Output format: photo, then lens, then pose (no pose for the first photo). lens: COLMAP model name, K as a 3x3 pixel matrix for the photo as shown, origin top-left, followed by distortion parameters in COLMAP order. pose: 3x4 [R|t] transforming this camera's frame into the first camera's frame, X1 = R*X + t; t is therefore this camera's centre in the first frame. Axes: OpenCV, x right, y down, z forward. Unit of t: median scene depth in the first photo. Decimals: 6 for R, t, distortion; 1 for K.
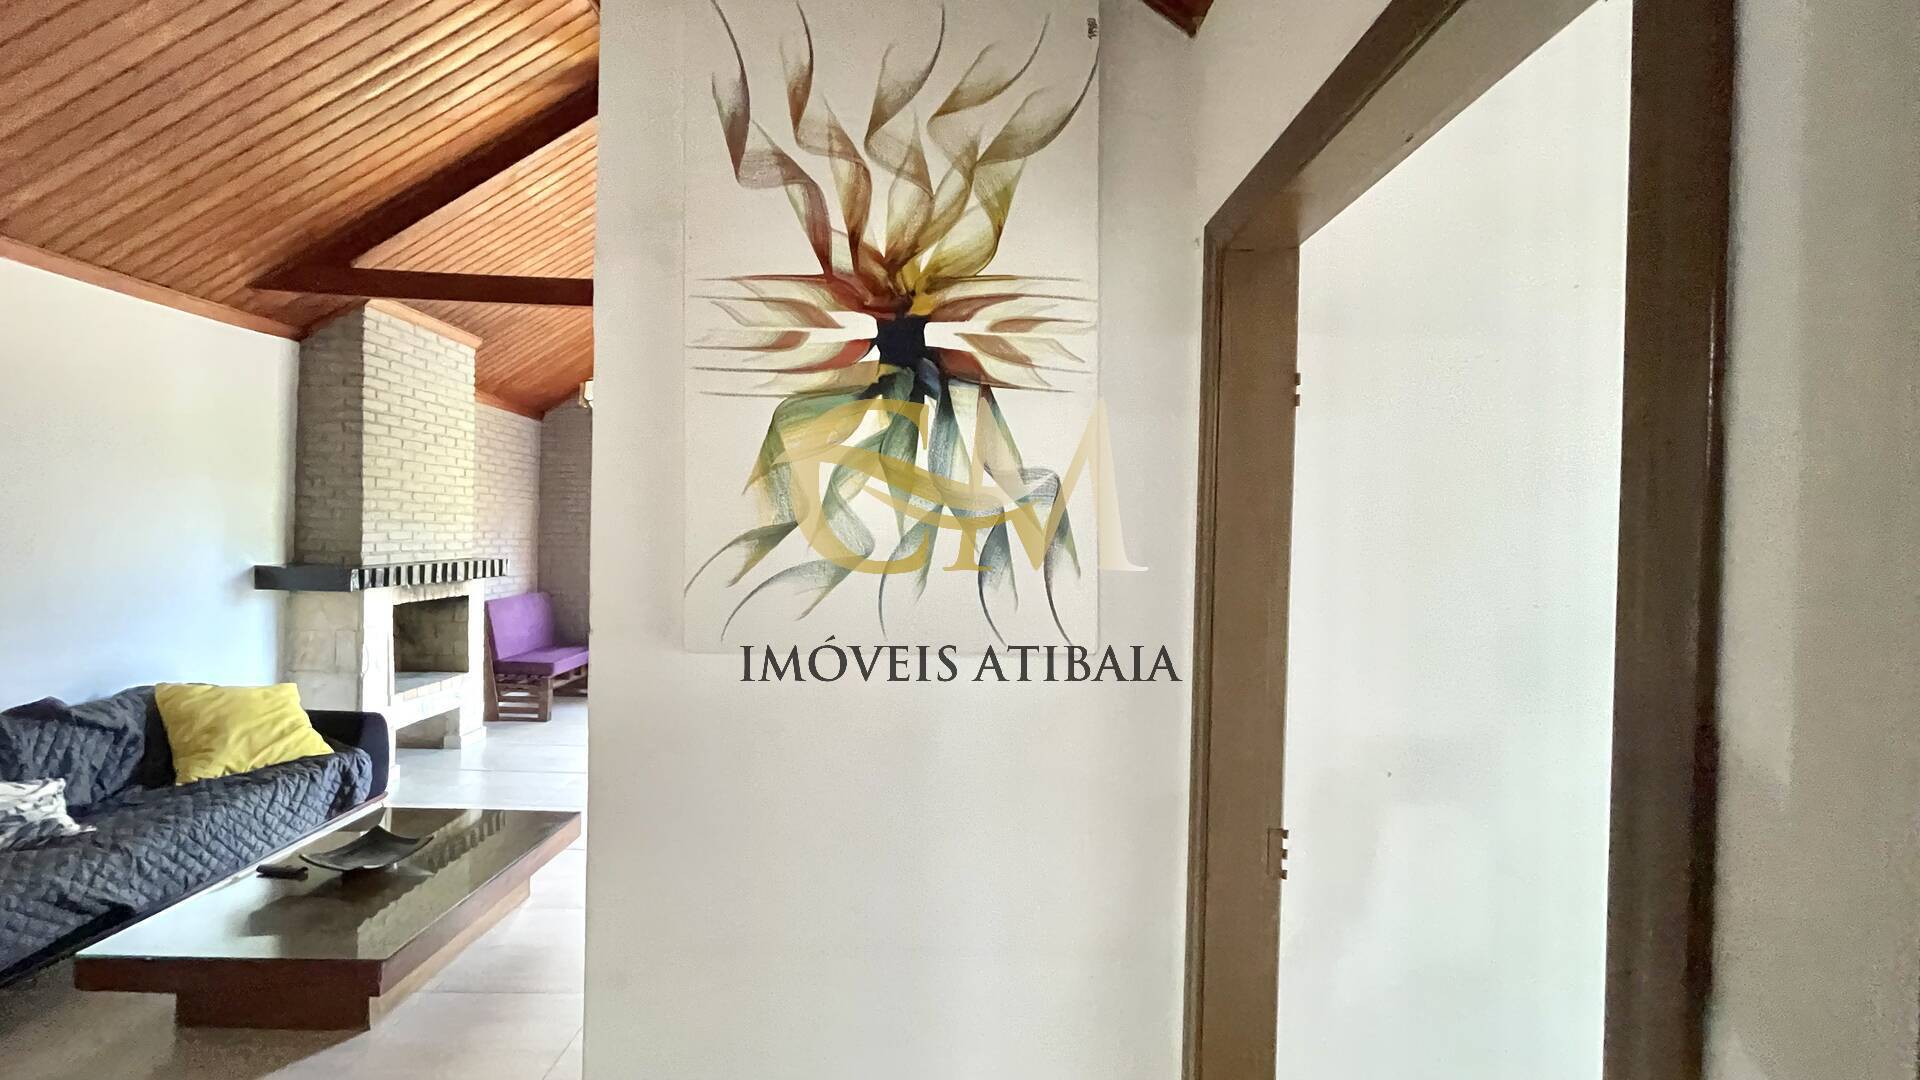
lens RADIAL K [[782.7, 0, 960.6], [0, 782.7, 541.2], [0, 0, 1]] dist [-0.008064, 0.003984]
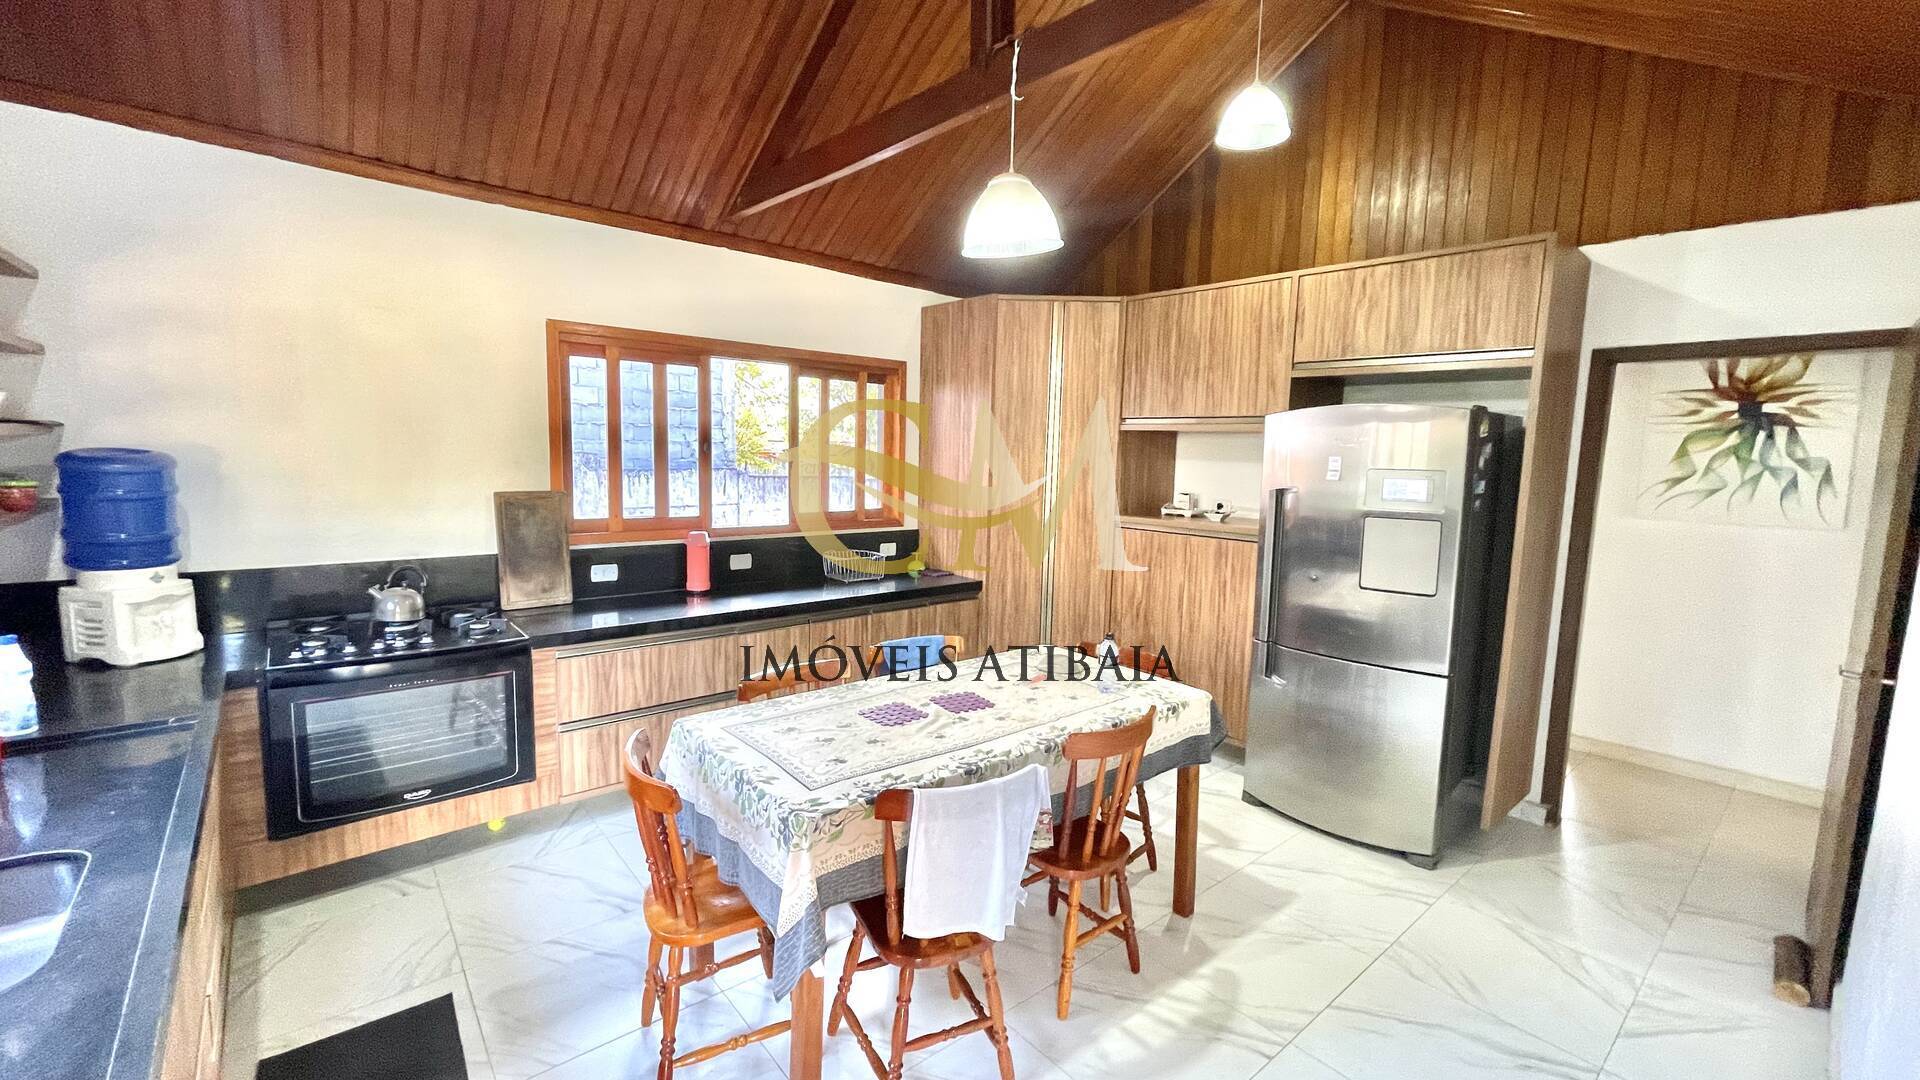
lens RADIAL K [[782.7, 0, 952.1], [0, 782.7, 543.3], [0, 0, 1]] dist [-0.008064, 0.003984]
pose [[0.638804, 0.083750, -0.764798, 0.268385], [-0.020878, 0.995578, 0.091584, 0.017037], [0.769086, -0.042537, 0.637728, -2.942870]]
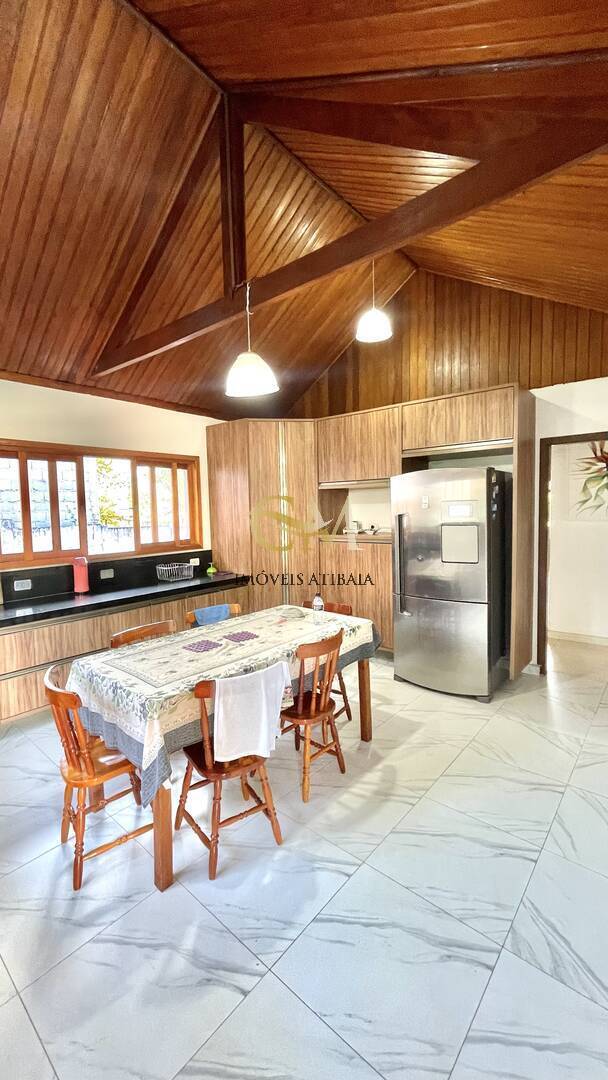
lens RADIAL K [[440.3, 0, 300.3], [0, 440.3, 540.5], [0, 0, 1]] dist [-0.008064, 0.003984]
pose [[0.752699, 0.008549, -0.658309, 0.335882], [0.030937, 0.998352, 0.048338, 0.061142], [0.657637, -0.056750, 0.751194, -2.990355]]
